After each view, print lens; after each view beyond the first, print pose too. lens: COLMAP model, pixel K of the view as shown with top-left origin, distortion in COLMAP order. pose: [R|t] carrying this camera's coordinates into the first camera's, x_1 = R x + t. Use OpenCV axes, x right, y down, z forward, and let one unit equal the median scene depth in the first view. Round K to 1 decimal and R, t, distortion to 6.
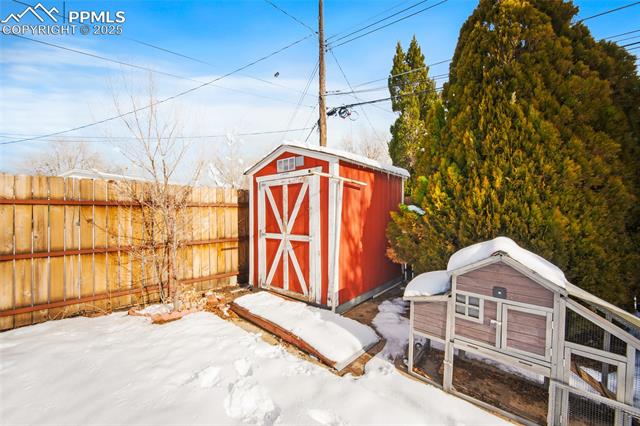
lens RADIAL K [[250.0, 0, 317.2], [0, 250.0, 210.0], [0, 0, 1]] dist [-0.000205, -0.000064]
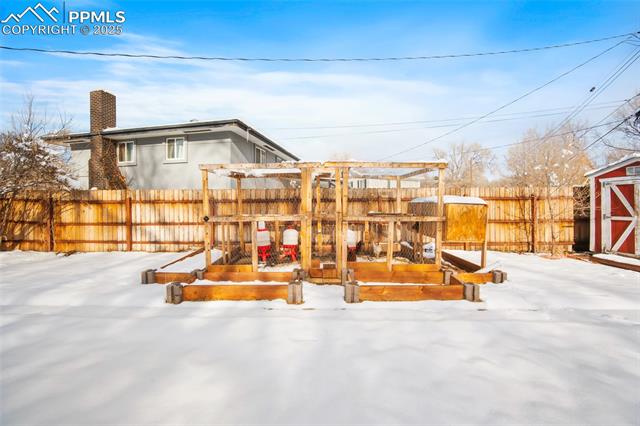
lens RADIAL K [[258.3, 0, 319.3], [0, 258.3, 206.4], [0, 0, 1]] dist [-0.000514, -0.000212]
pose [[0.736345, 0.005305, -0.676585, -0.444044], [0.014268, 0.999625, 0.023366, -0.027994], [0.676456, -0.026859, 0.735993, -1.287563]]
